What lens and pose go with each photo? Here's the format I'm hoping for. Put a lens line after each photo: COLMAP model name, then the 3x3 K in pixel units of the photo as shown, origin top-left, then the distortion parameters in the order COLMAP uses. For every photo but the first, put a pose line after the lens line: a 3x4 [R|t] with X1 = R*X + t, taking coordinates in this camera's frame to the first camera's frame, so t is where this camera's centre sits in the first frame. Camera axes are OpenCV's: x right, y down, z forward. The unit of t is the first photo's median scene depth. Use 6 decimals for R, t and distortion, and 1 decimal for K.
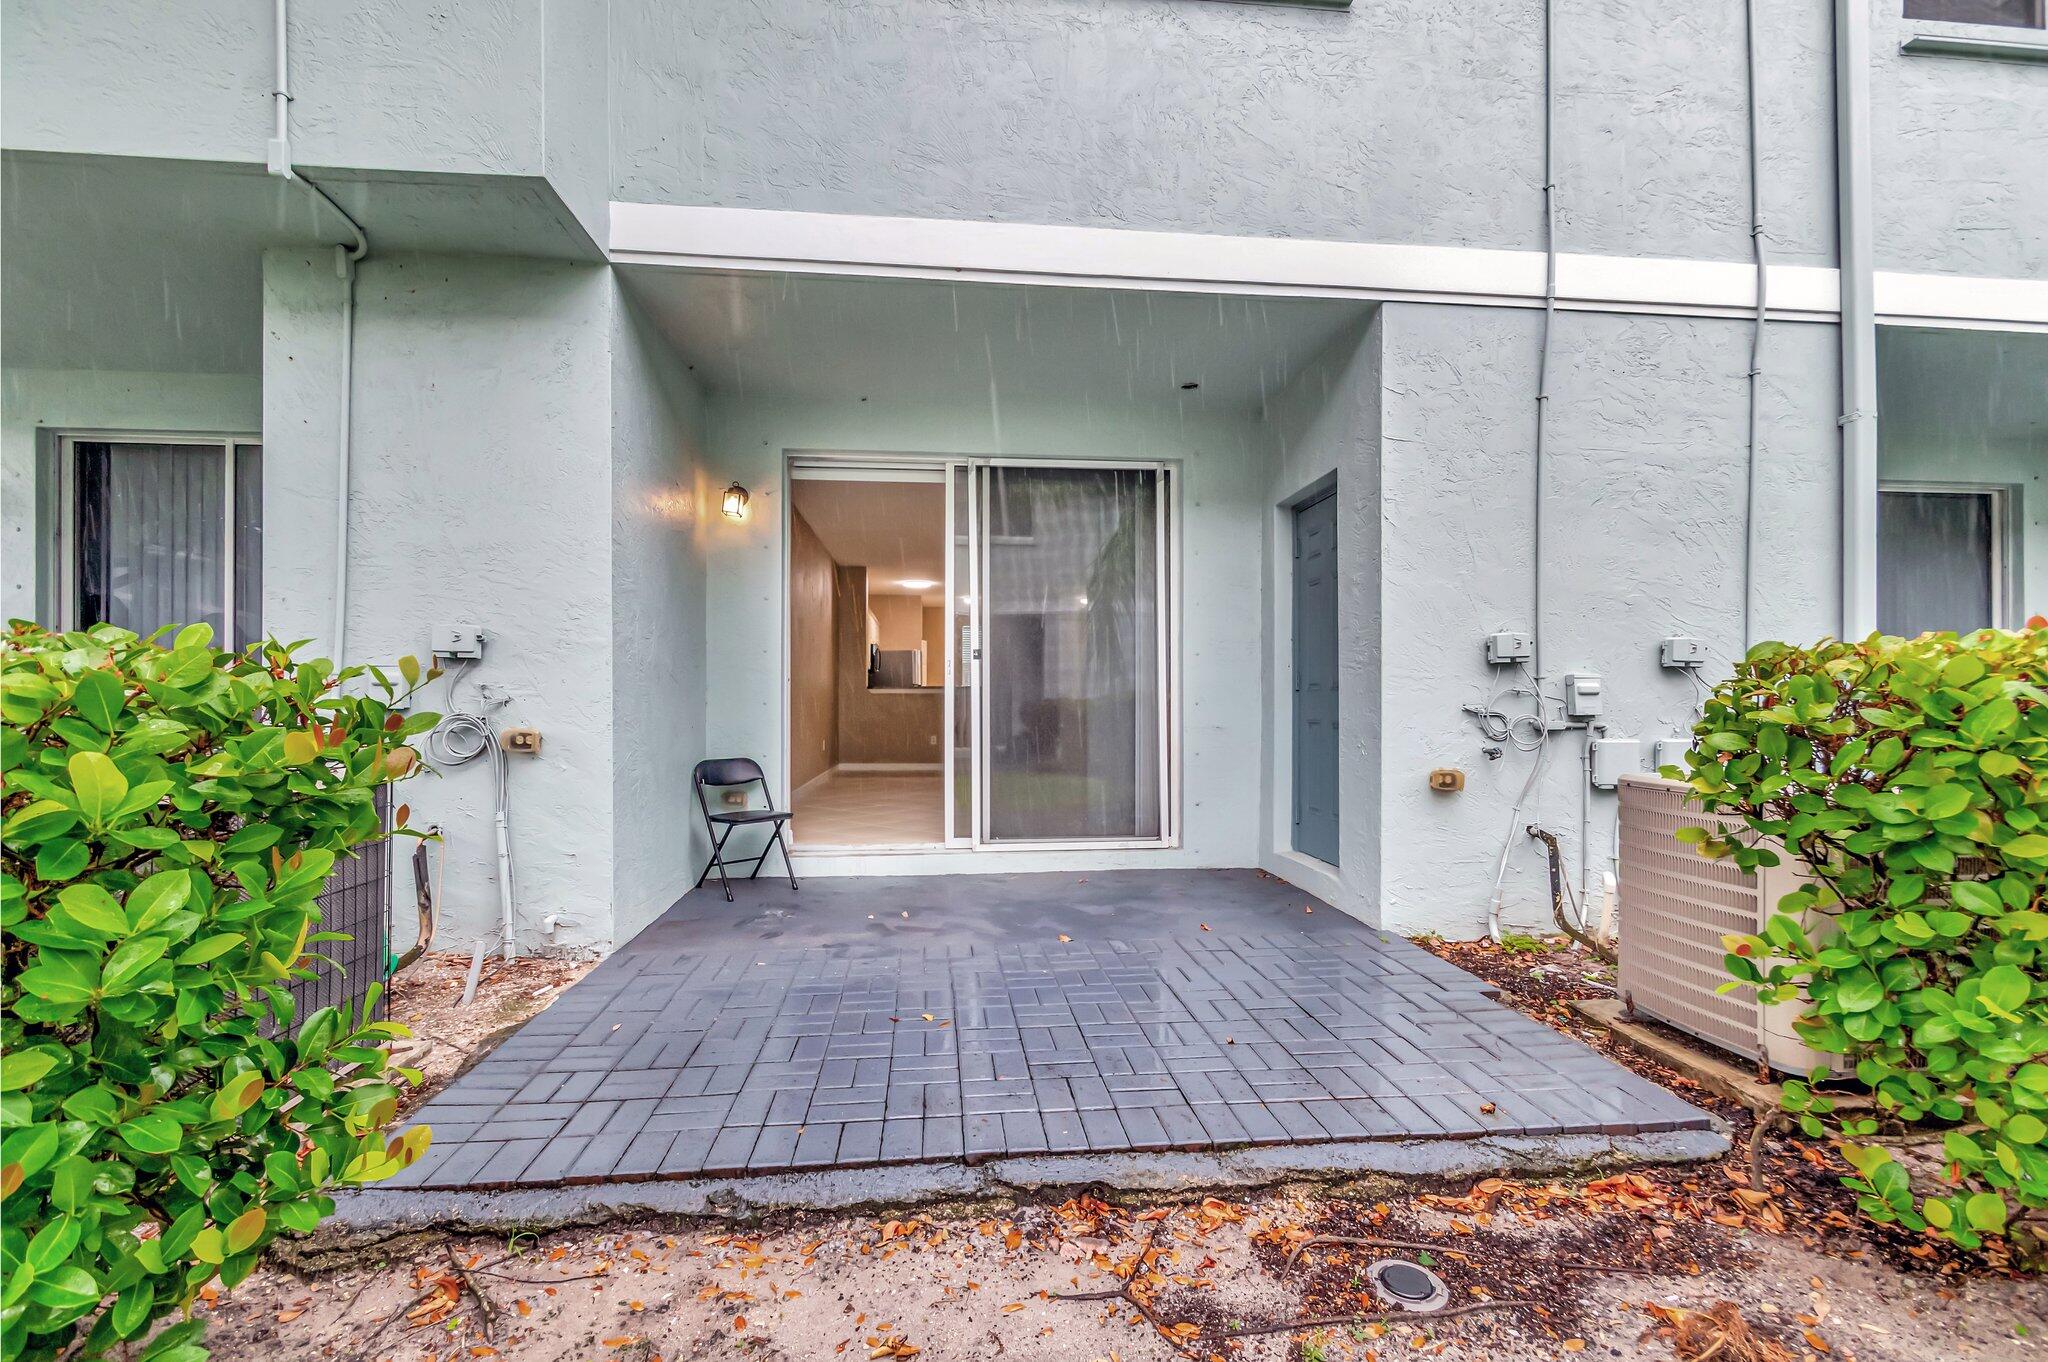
lens RADIAL K [[895.4, 0, 1022.8], [0, 895.4, 700.1], [0, 0, 1]] dist [0.008464, -0.003883]
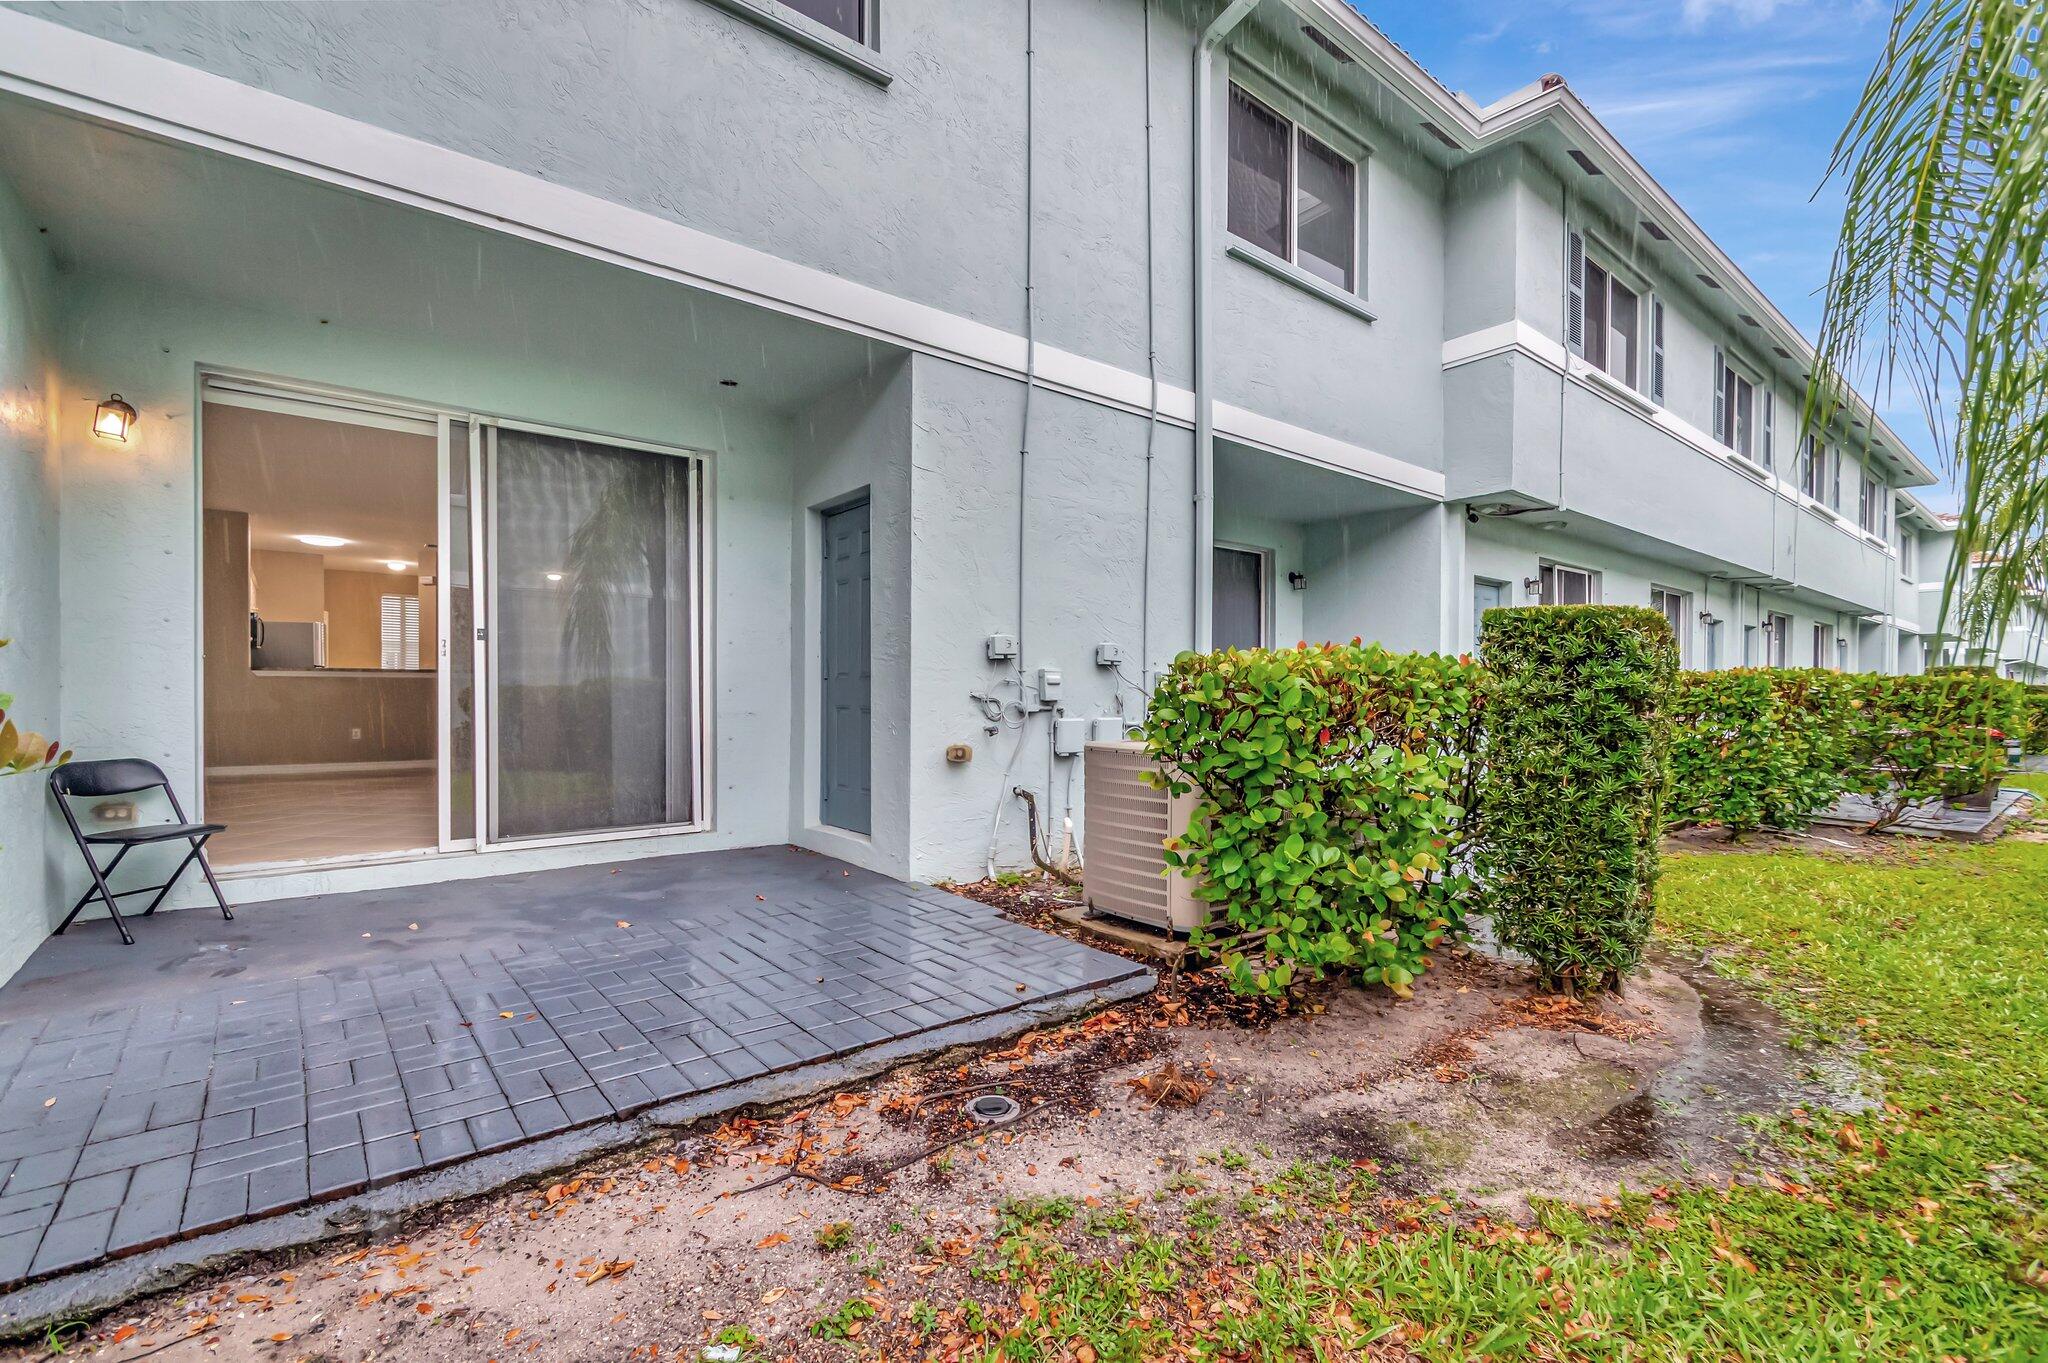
lens RADIAL K [[895.4, 0, 1022.8], [0, 895.4, 700.6], [0, 0, 1]] dist [0.008464, -0.003883]
pose [[0.839185, -0.001686, 0.543844, -0.122651], [-0.005622, 0.999915, 0.011774, 0.002256], [-0.543817, -0.012938, 0.839104, -0.076191]]
